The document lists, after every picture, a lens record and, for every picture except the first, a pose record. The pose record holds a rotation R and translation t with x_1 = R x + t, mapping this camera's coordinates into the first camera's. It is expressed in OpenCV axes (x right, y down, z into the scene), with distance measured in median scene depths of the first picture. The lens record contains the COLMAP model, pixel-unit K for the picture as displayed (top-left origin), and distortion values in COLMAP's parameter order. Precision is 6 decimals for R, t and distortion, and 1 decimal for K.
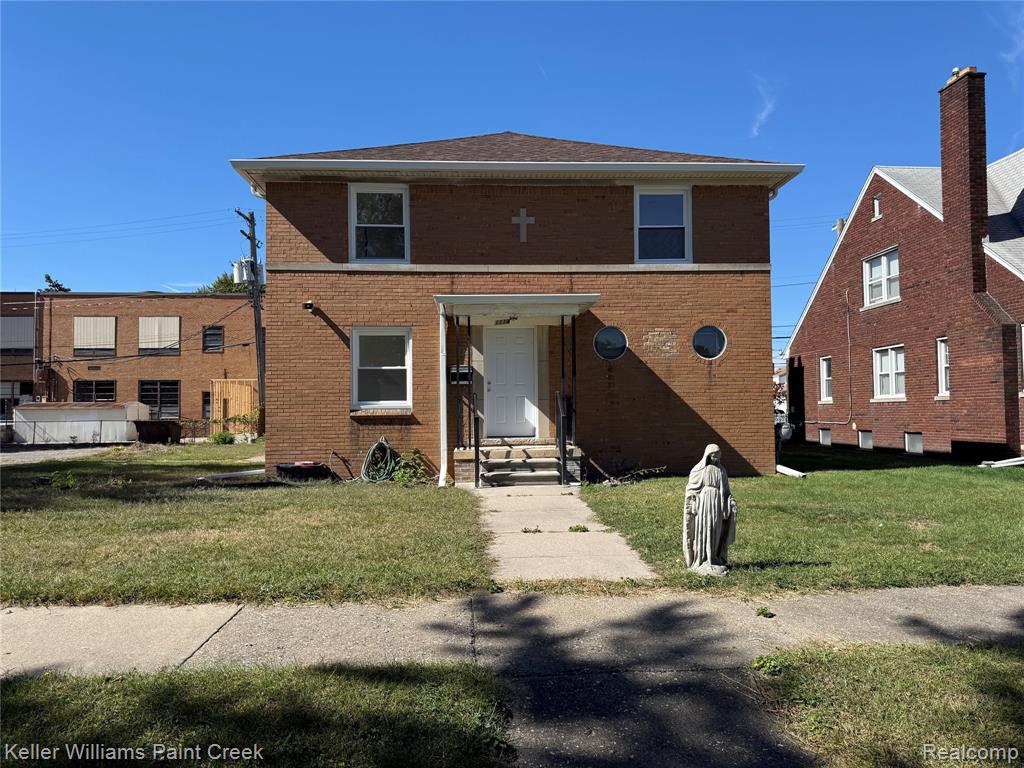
lens RADIAL K [[721.7, 0, 518.8], [0, 721.7, 389.4], [0, 0, 1]] dist [0.055329, -0.063568]
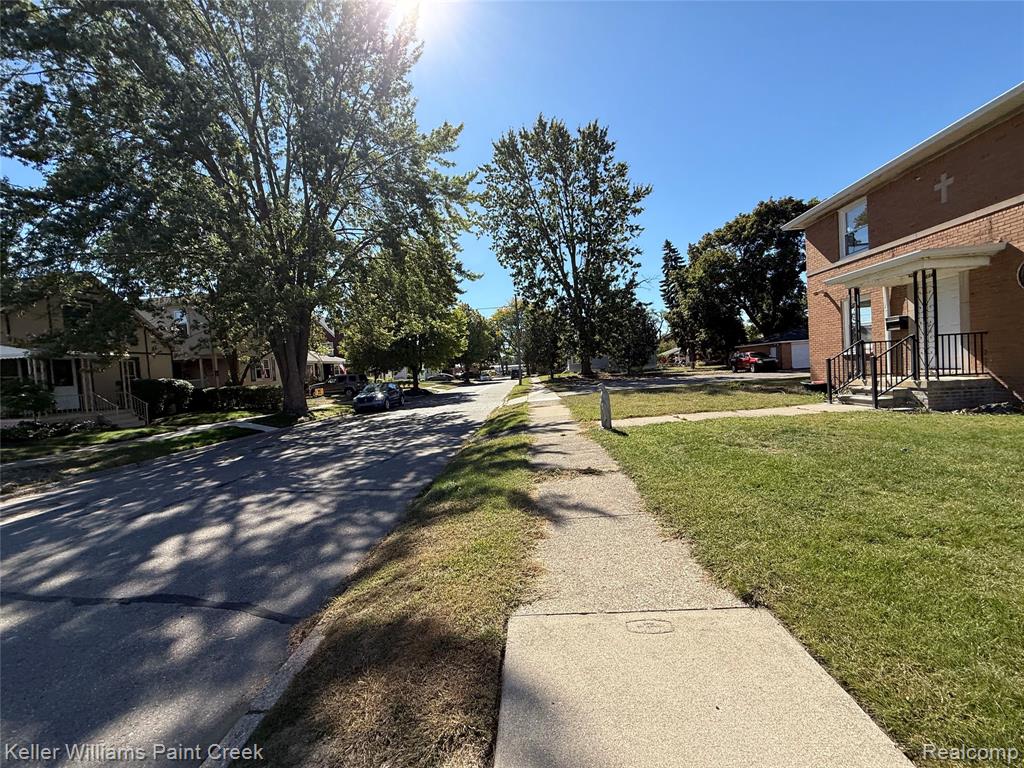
lens RADIAL K [[407.9, 0, 512.0], [0, 407.9, 385.3], [0, 0, 1]] dist [0.000259, -0.000040]
pose [[-0.133621, 0.053226, -0.989602, 0.778301], [0.097615, 0.994408, 0.040304, -0.005372], [0.986213, -0.091214, -0.138069, 0.373024]]
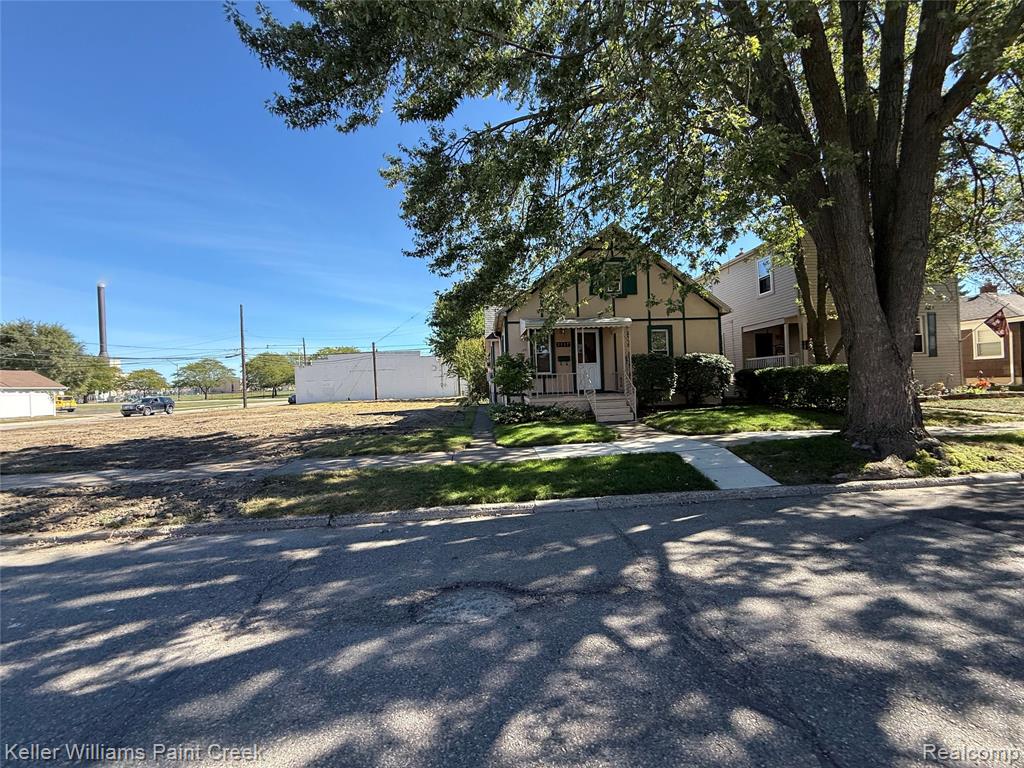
lens RADIAL K [[407.9, 0, 510.4], [0, 407.9, 384.8], [0, 0, 1]] dist [0.000259, -0.000040]
pose [[-0.999032, 0.043193, -0.008324, -0.026407], [0.043462, 0.998428, -0.035406, 0.002015], [0.006782, -0.035733, -0.999338, -0.049372]]
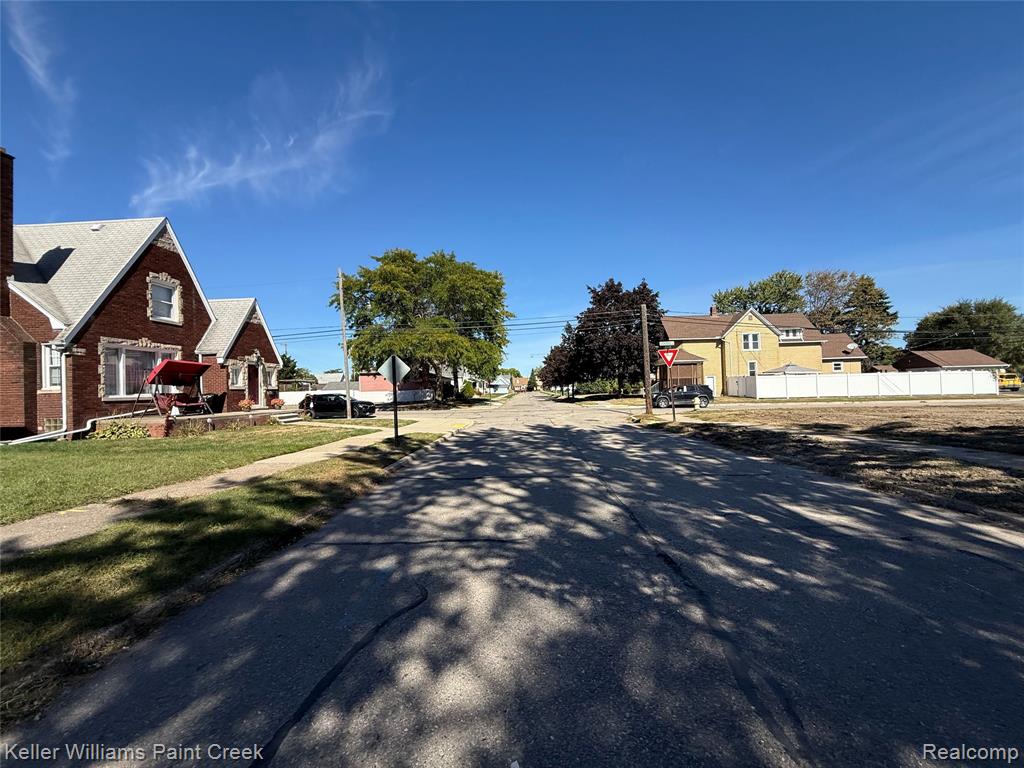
lens RADIAL K [[407.9, 0, 509.4], [0, 407.9, 385.7], [0, 0, 1]] dist [0.000259, -0.000040]
pose [[0.126920, 0.019693, 0.991717, 0.008139], [-0.009323, 0.999782, -0.018660, 0.001236], [-0.991869, -0.006877, 0.127076, -0.026705]]
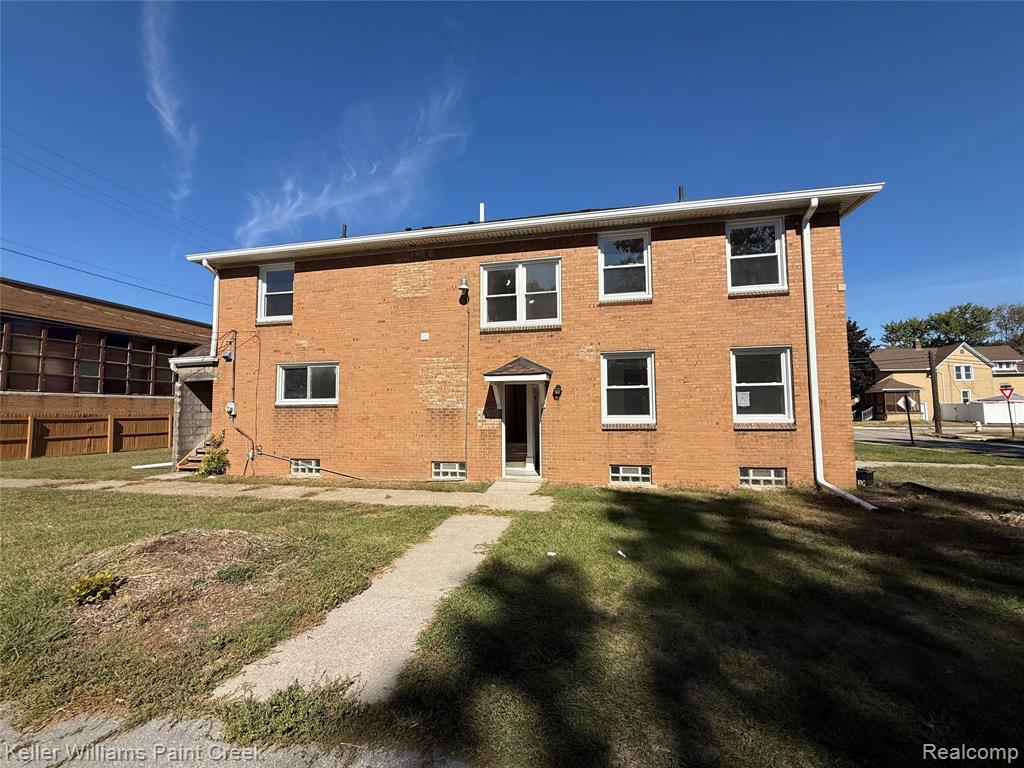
lens RADIAL K [[407.9, 0, 503.7], [0, 407.9, 387.8], [0, 0, 1]] dist [0.000259, -0.000040]
pose [[0.267870, 0.060320, 0.961565, -1.028988], [-0.028721, 0.998095, -0.054610, 0.023875], [-0.963027, -0.012989, 0.269092, 1.309494]]
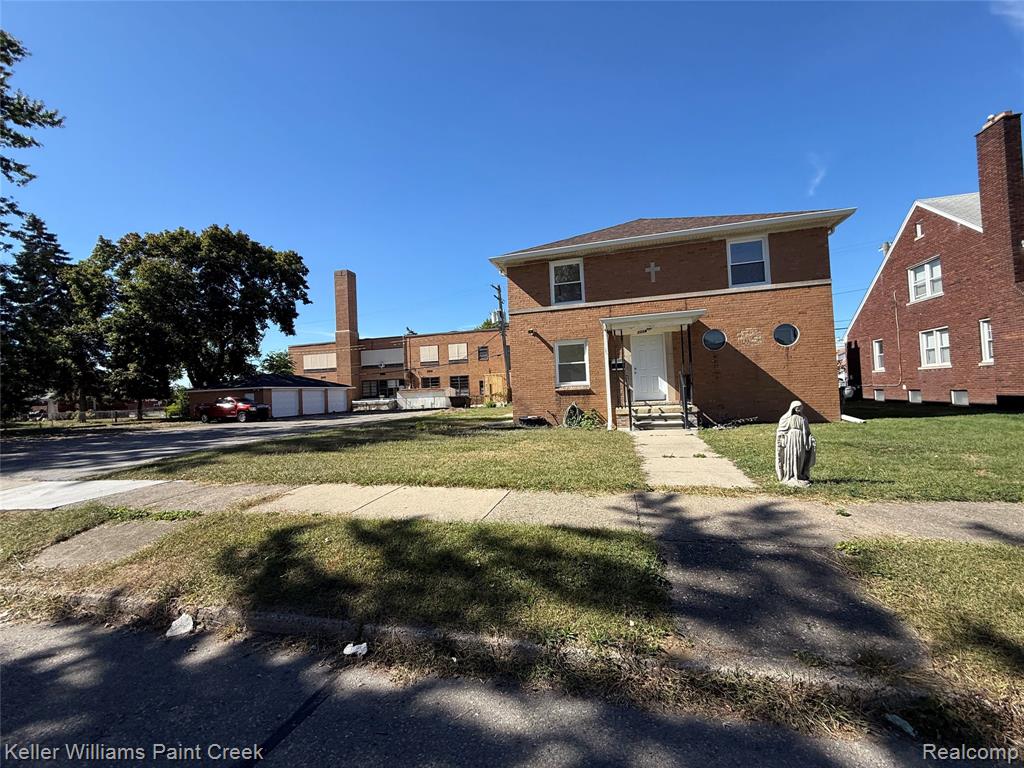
lens RADIAL K [[407.9, 0, 510.1], [0, 407.9, 384.1], [0, 0, 1]] dist [0.000259, -0.000040]
pose [[0.944425, -0.036264, -0.326720, -0.007092], [0.042997, 0.998985, 0.013407, 0.001539], [0.325902, -0.026710, 0.945026, 0.000667]]
